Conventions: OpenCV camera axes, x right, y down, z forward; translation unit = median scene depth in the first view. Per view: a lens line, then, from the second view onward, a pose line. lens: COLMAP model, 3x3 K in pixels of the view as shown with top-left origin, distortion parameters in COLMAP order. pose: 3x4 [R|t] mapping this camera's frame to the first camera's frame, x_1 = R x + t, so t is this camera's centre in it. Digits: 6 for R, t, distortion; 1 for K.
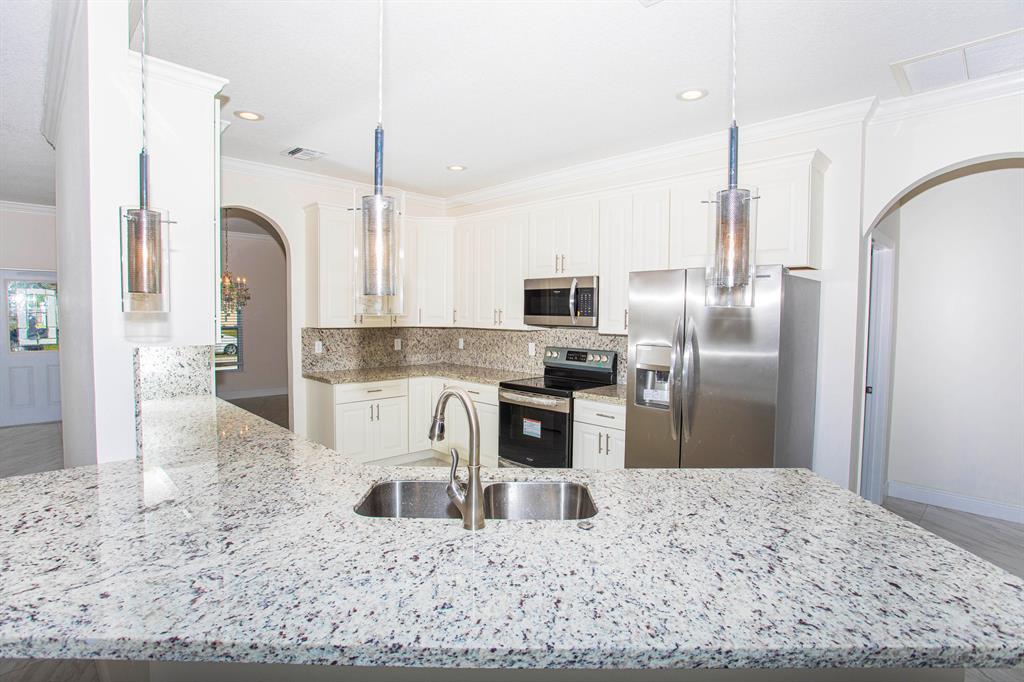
lens RADIAL K [[502.8, 0, 510.9], [0, 502.8, 341.6], [0, 0, 1]] dist [-0.005600, 0.001015]
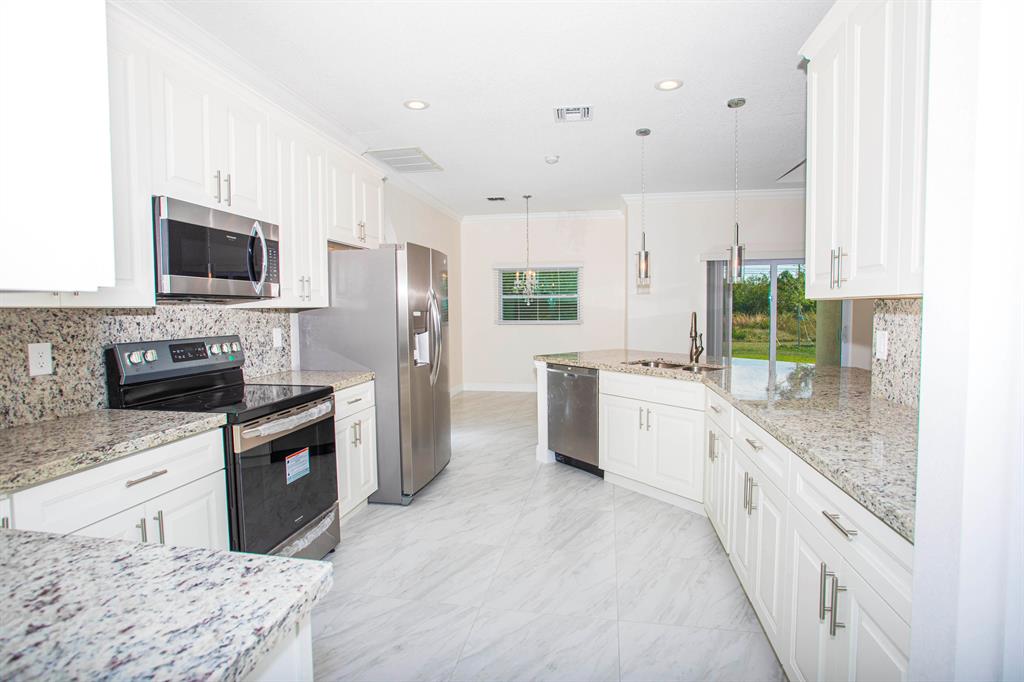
lens RADIAL K [[517.0, 0, 510.8], [0, 517.0, 340.2], [0, 0, 1]] dist [-0.000811, 0.000221]
pose [[-0.561009, -0.054007, 0.826046, -0.573313], [0.053733, 0.993389, 0.101441, -0.024246], [-0.826064, 0.101295, -0.554399, 1.058653]]
